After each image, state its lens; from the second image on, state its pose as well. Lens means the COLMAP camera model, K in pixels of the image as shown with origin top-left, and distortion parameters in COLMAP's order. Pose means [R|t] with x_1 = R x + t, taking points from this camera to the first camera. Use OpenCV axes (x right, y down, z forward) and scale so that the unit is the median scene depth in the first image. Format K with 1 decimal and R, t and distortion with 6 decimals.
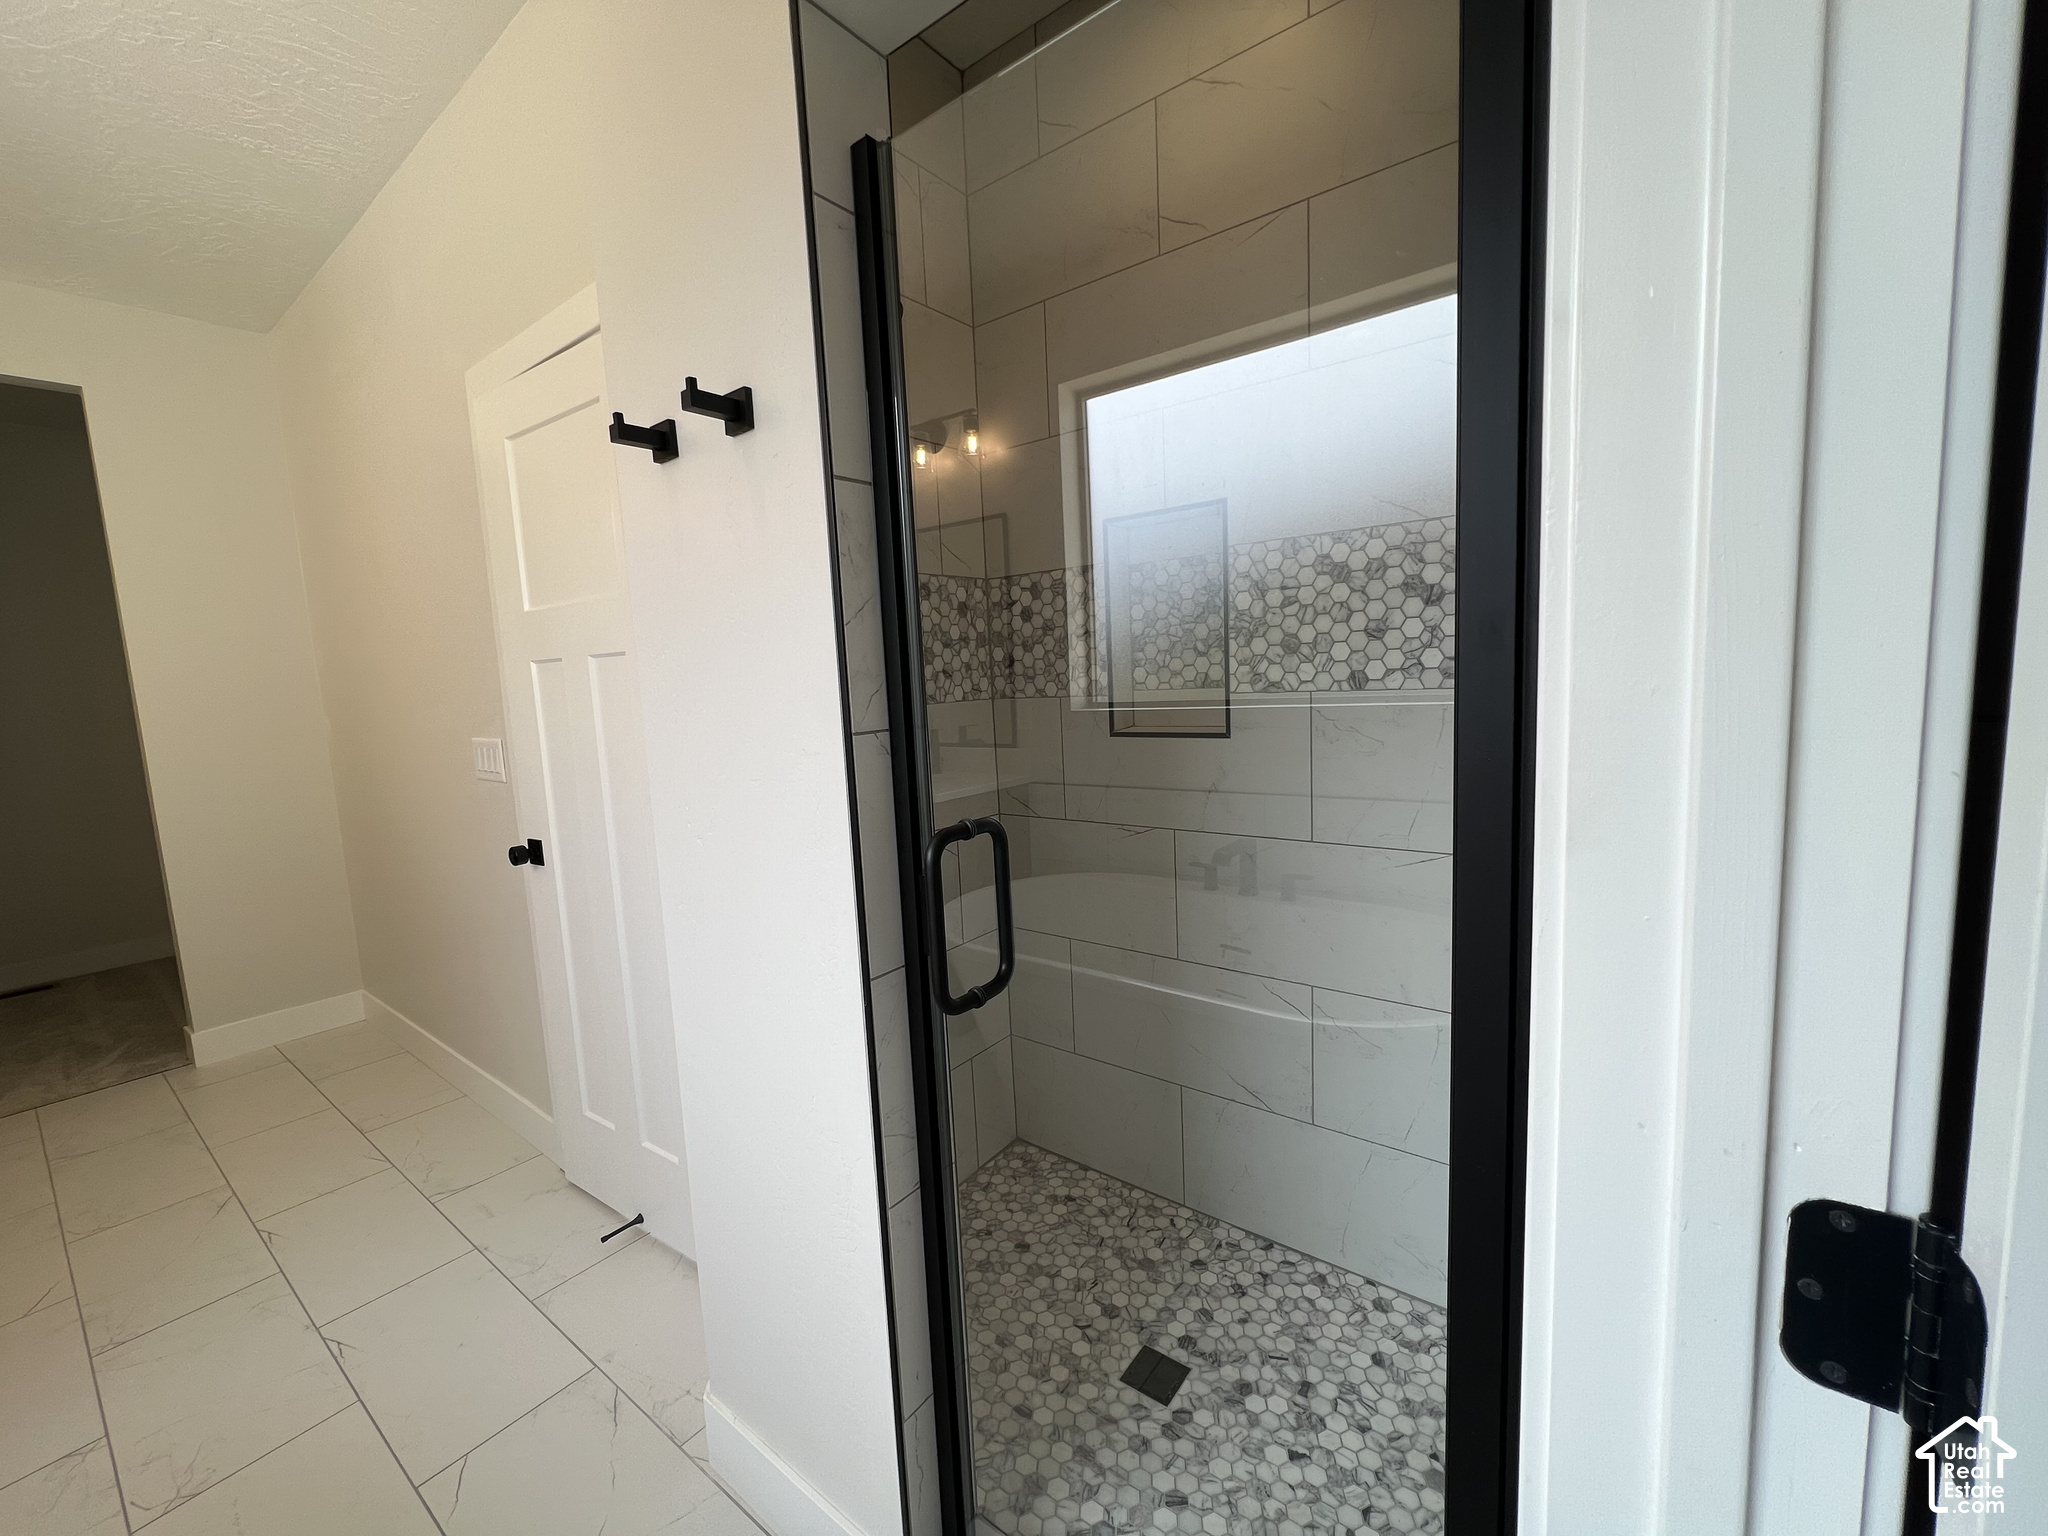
lens RADIAL K [[817.1, 0, 1024.0], [0, 817.1, 768.0], [0, 0, 1]] dist [-0.001335, -0.000042]
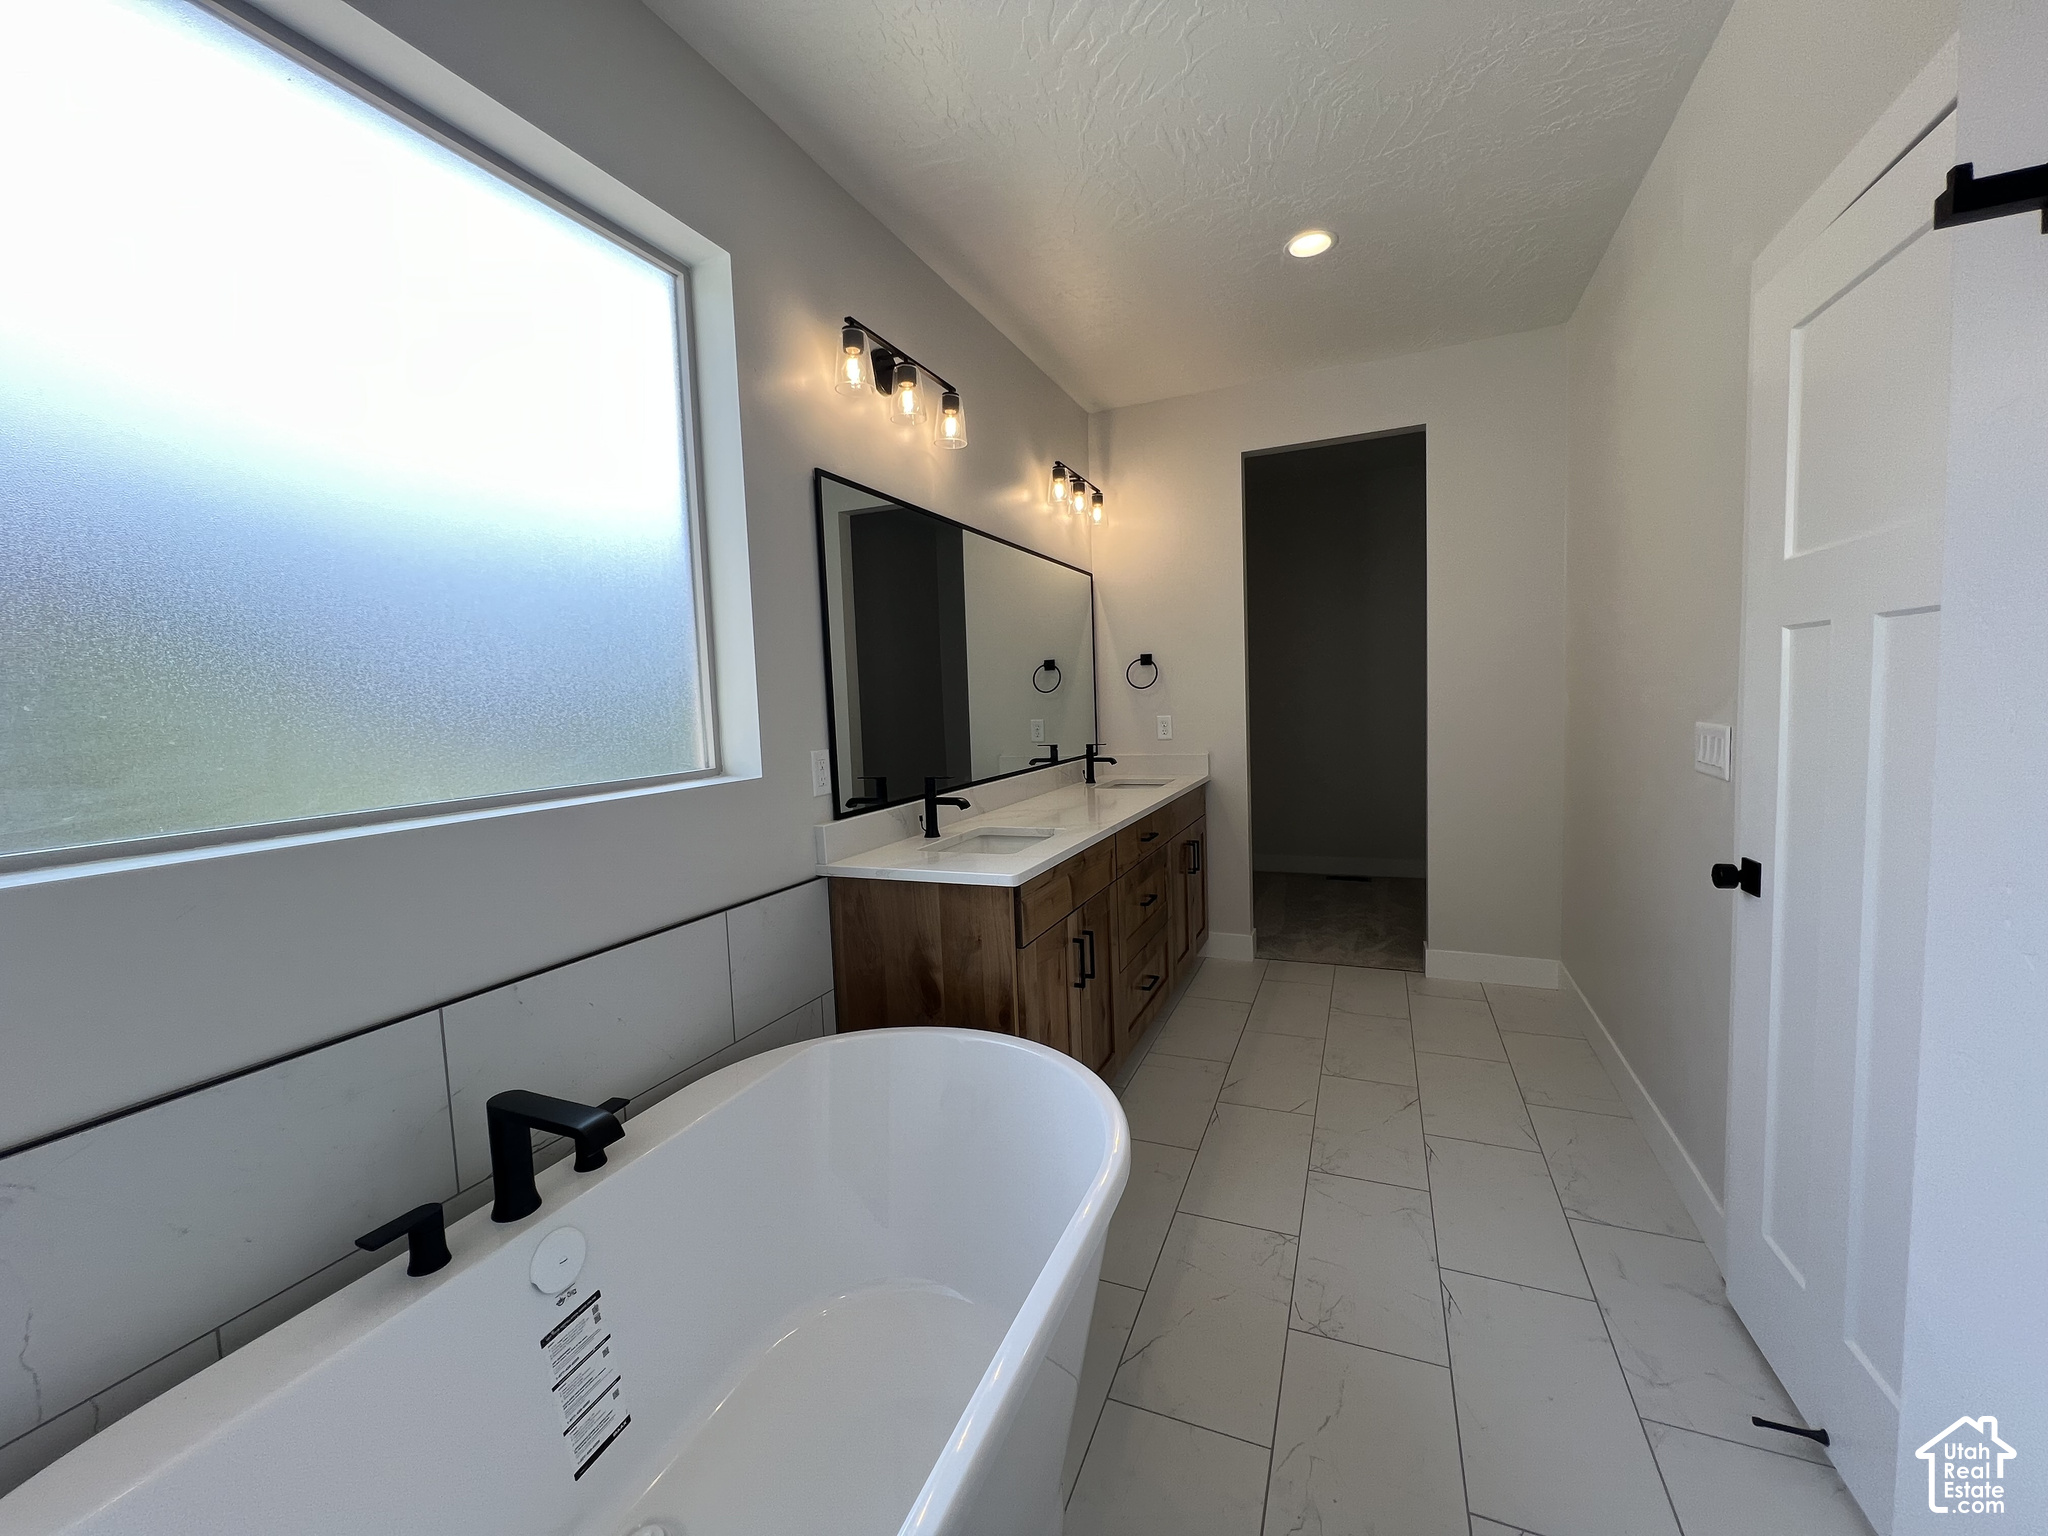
lens RADIAL K [[817.1, 0, 1024.0], [0, 817.1, 768.0], [0, 0, 1]] dist [-0.001335, -0.000042]
pose [[0.244884, 0.116486, -0.962529, -0.029945], [-0.082711, 0.991647, 0.098967, -0.013600], [0.966018, 0.055376, 0.252474, 0.108086]]
